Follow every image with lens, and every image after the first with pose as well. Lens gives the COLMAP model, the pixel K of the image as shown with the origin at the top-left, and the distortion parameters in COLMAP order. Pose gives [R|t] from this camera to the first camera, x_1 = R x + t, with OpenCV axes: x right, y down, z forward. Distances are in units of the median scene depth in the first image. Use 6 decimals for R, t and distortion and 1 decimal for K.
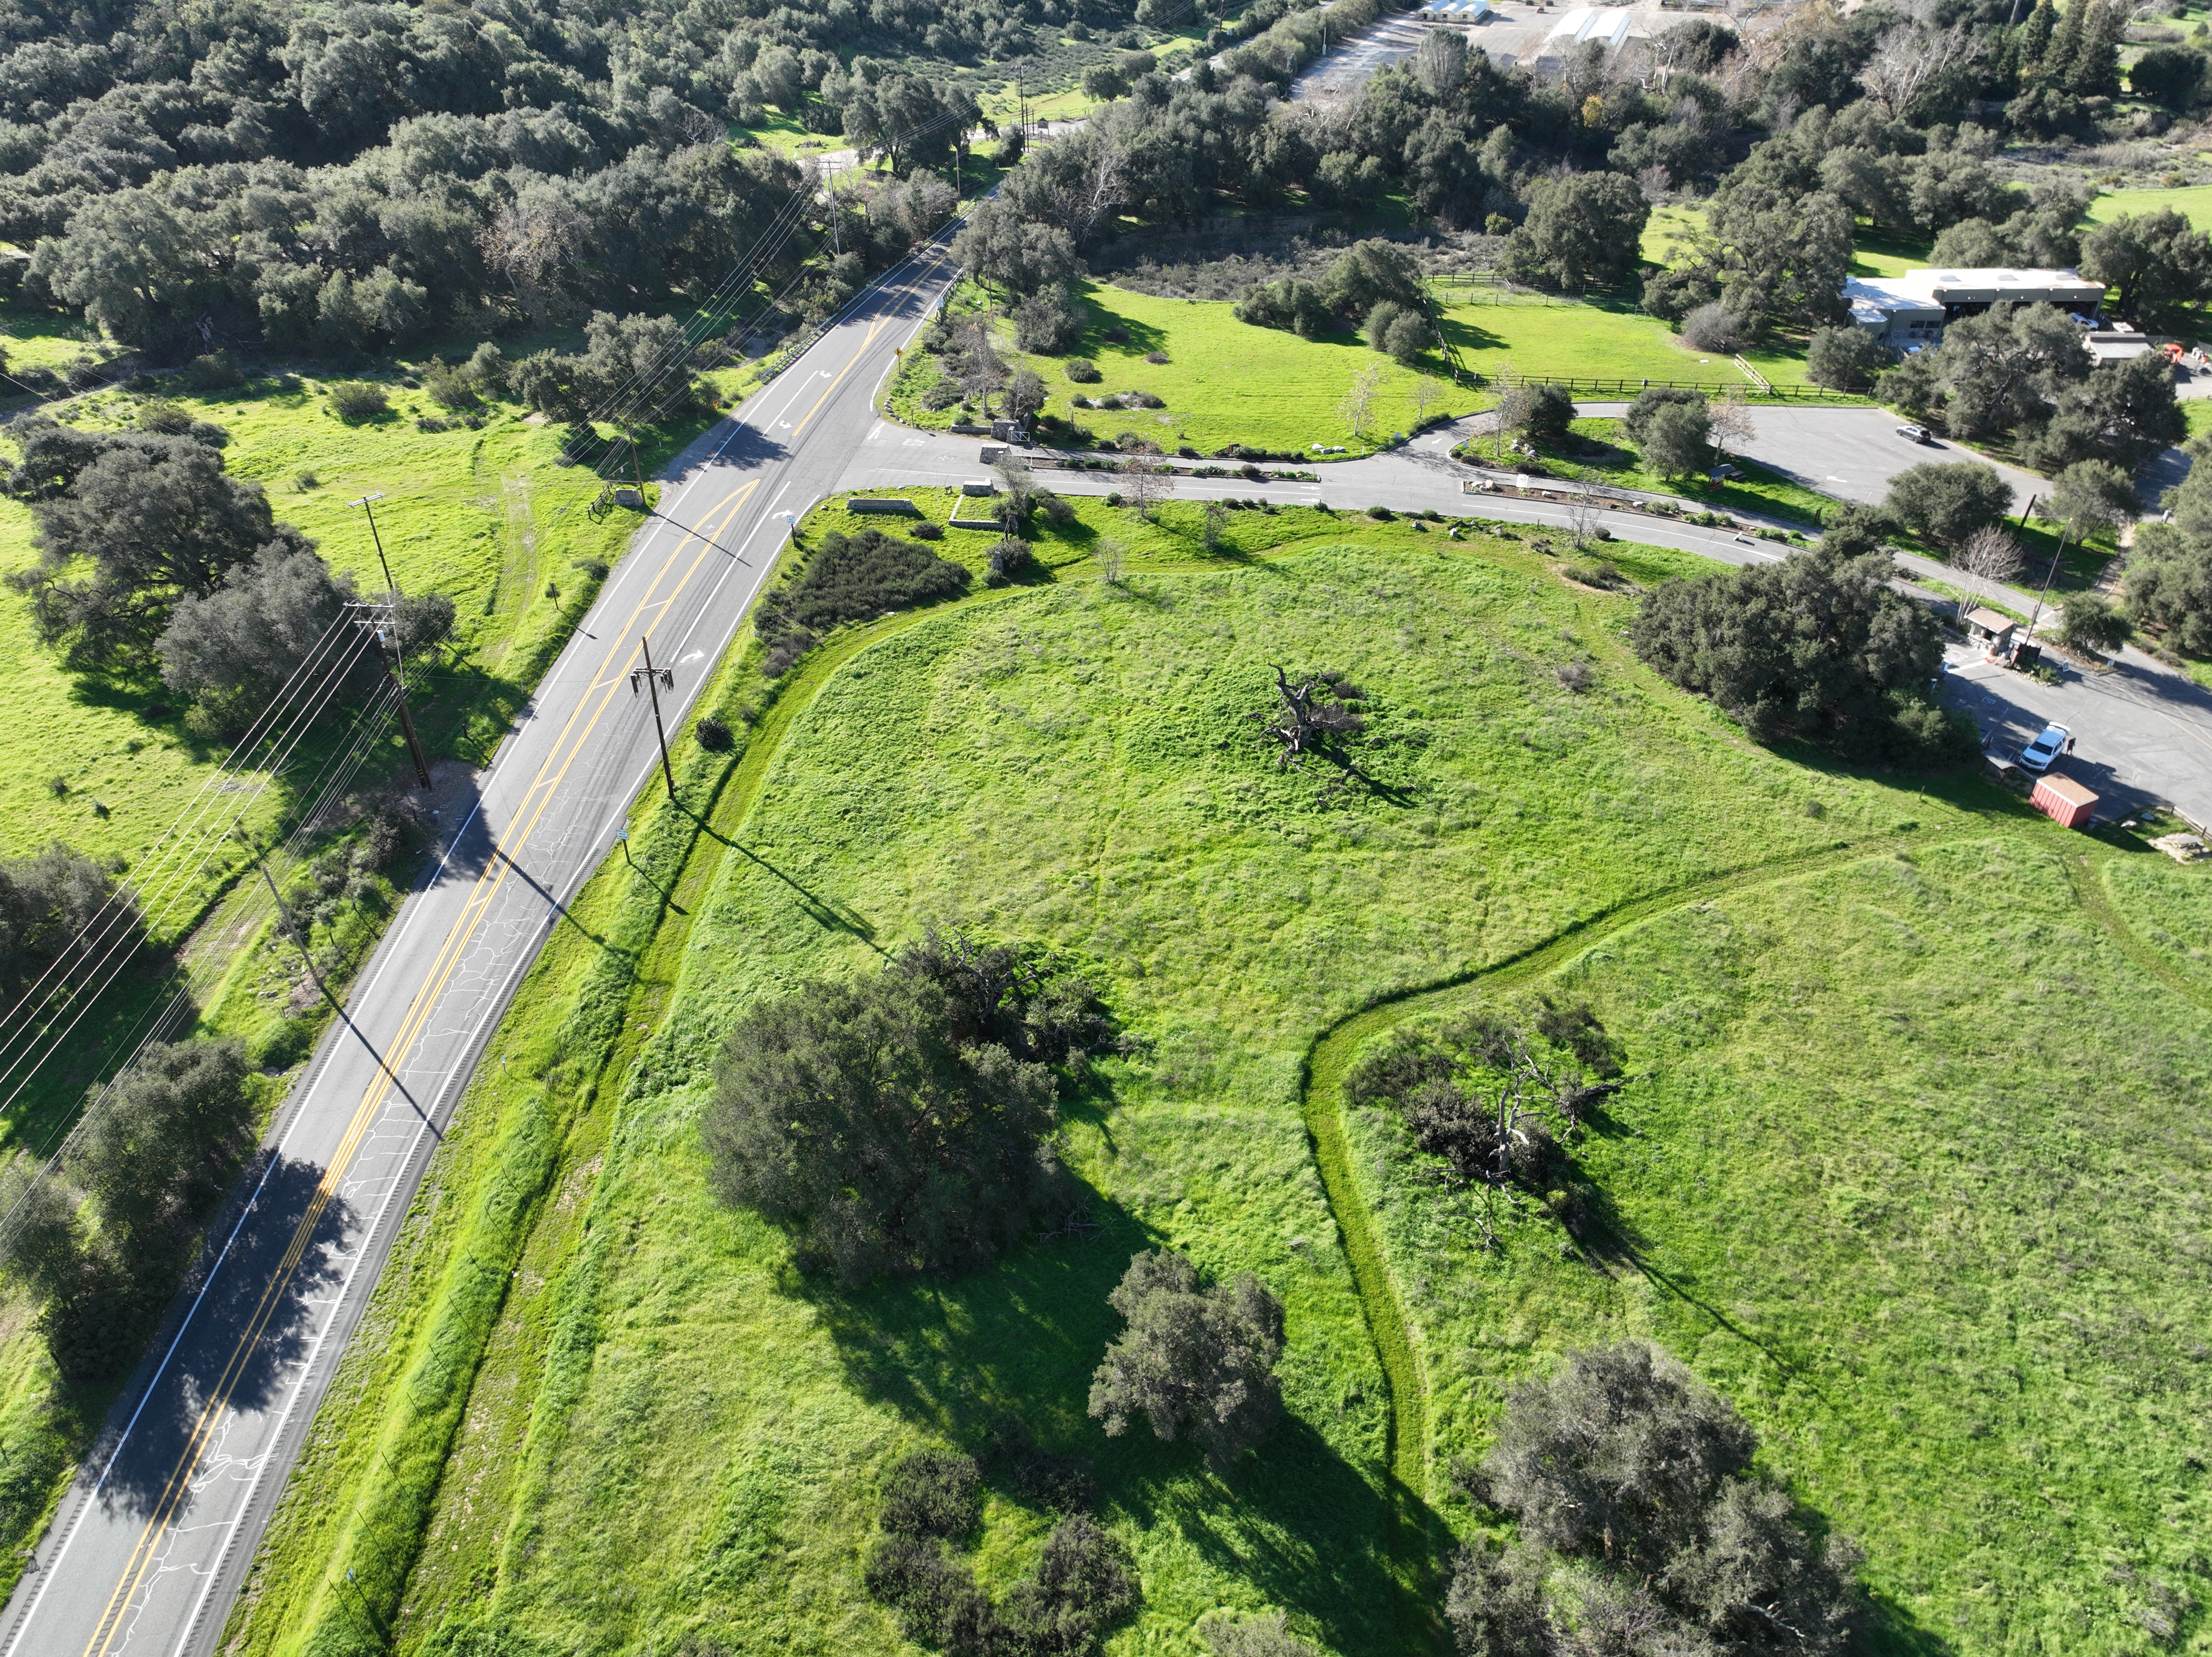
lens RADIAL K [[1546.5, 0, 1107.3], [0, 1546.5, 834.2], [0, 0, 1]] dist [-0.003081, 0.018562]
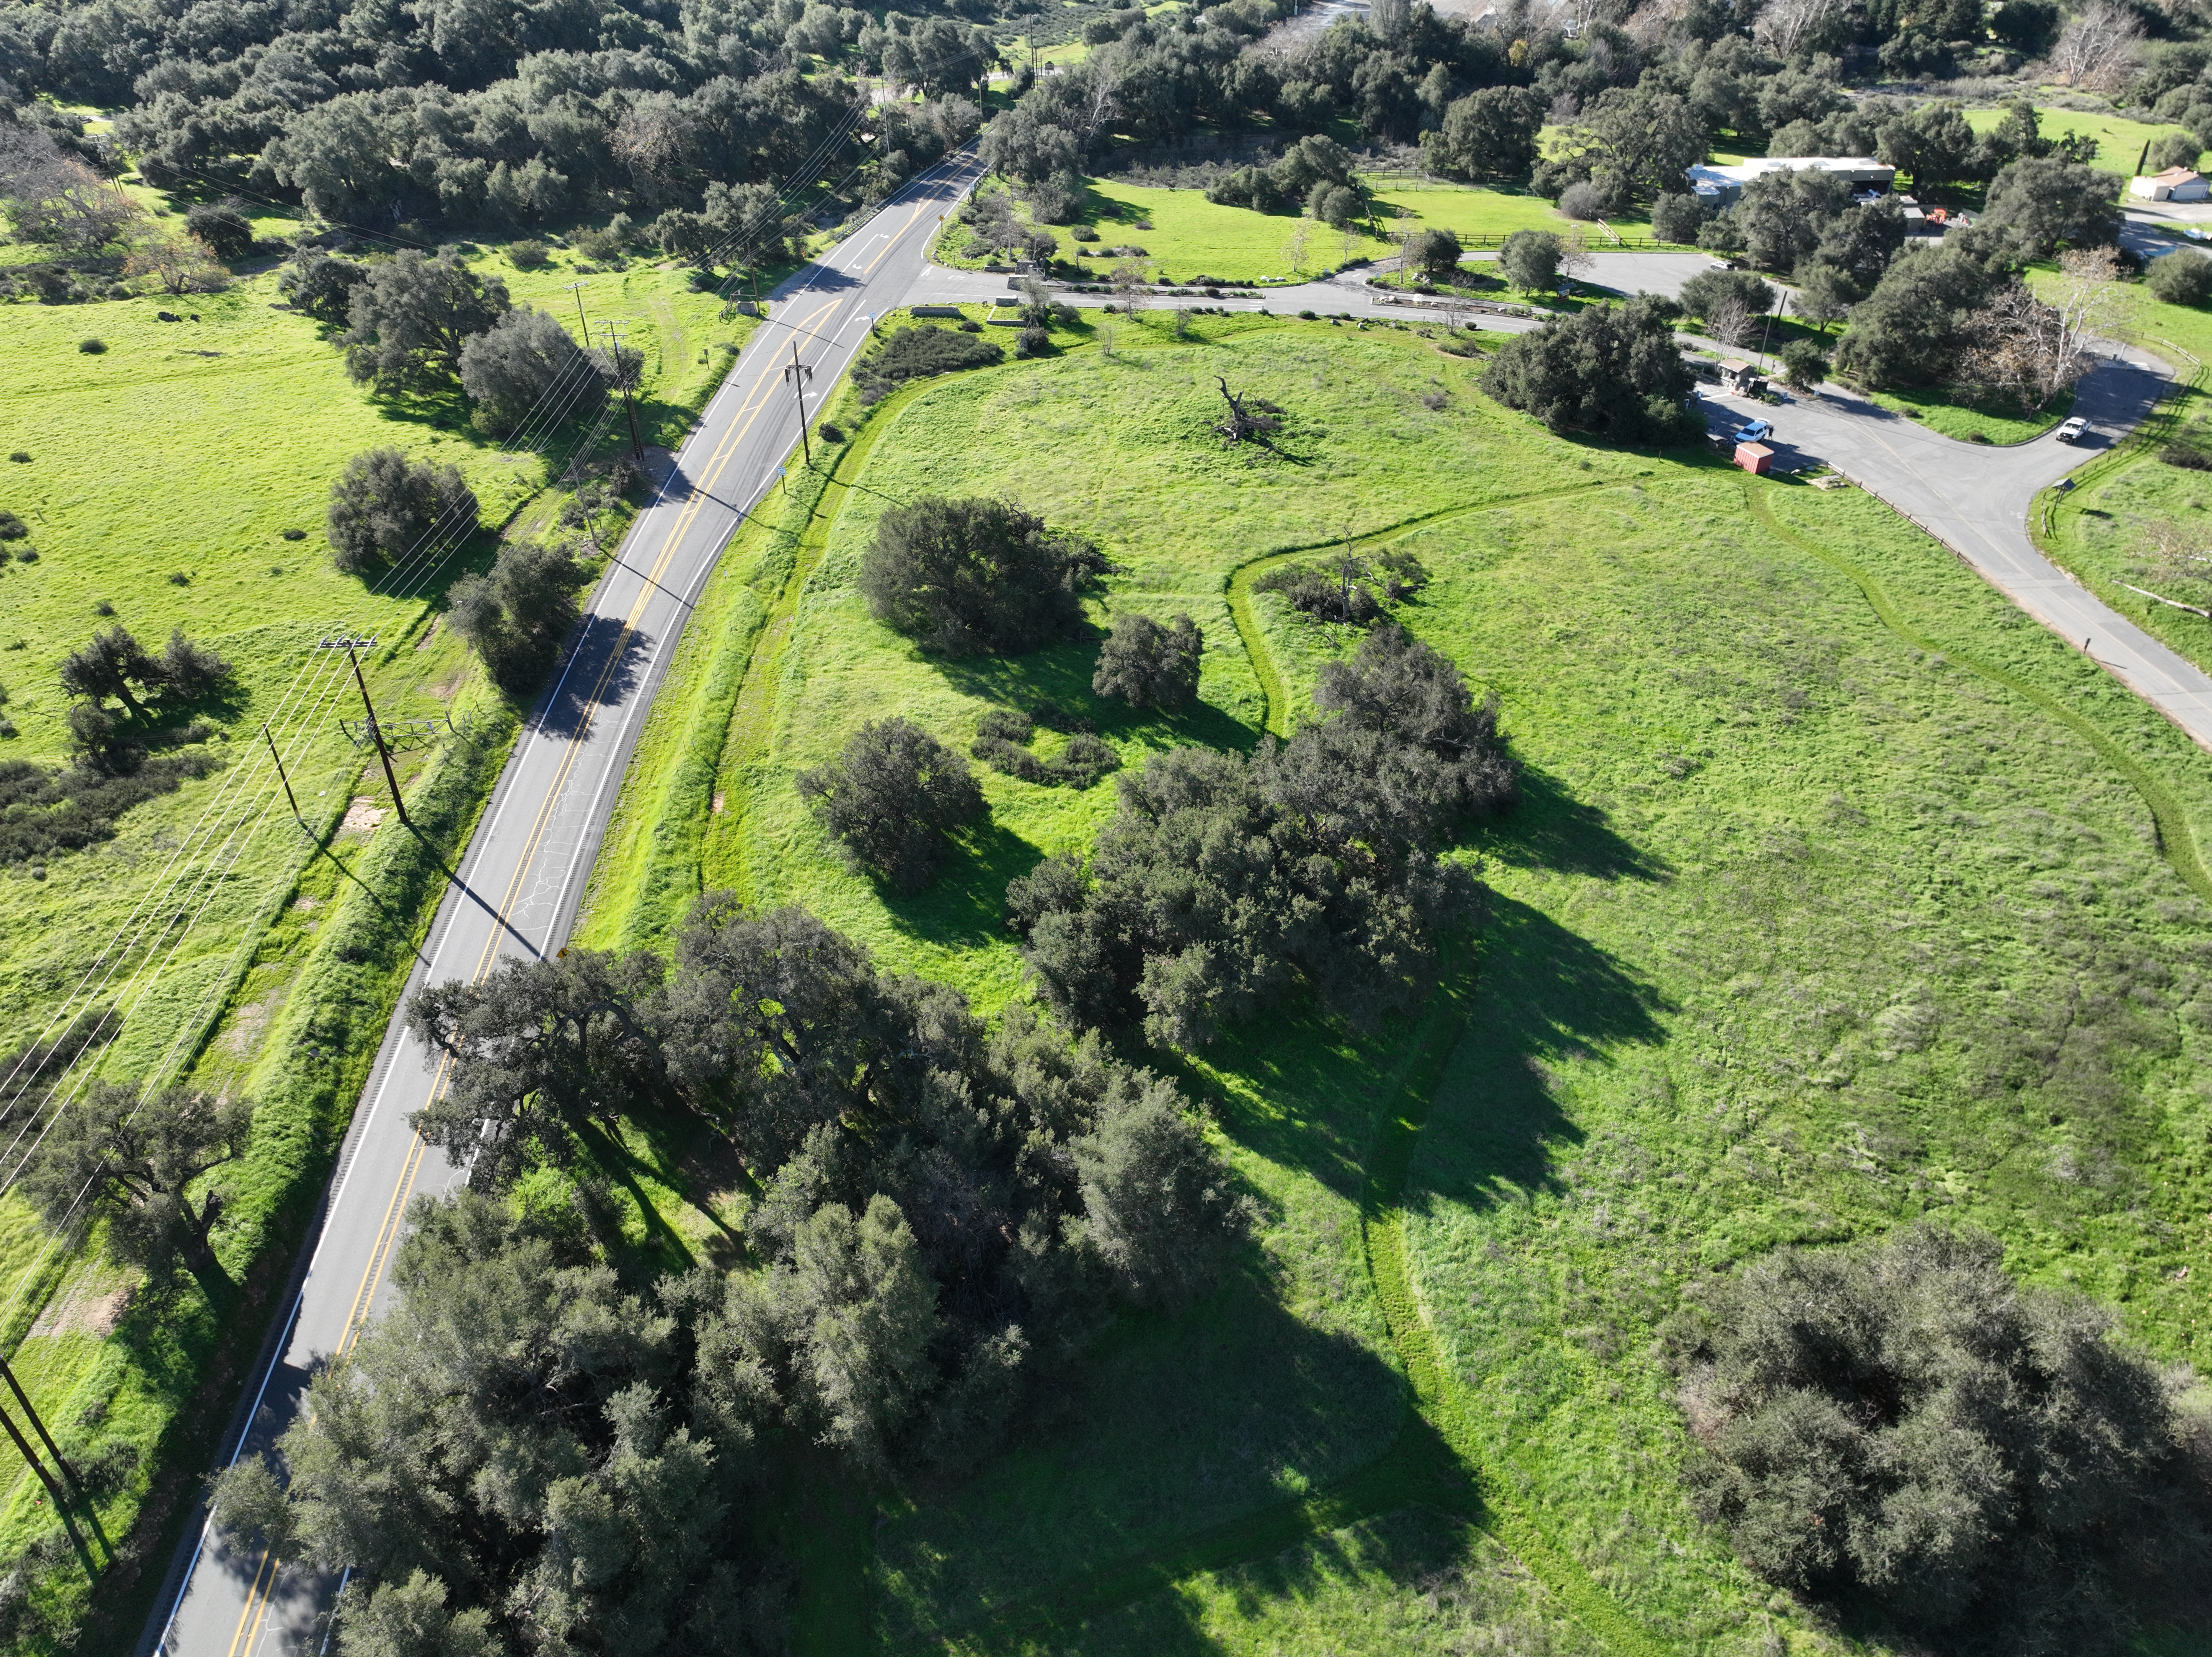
lens RADIAL K [[1546.5, 0, 1100.8], [0, 1546.5, 824.8], [0, 0, 1]] dist [-0.003081, 0.018562]
pose [[0.999975, -0.004222, -0.005630, 0.003450], [0.004207, 0.999987, -0.002720, 0.270389], [0.005641, 0.002696, 0.999980, -0.389759]]
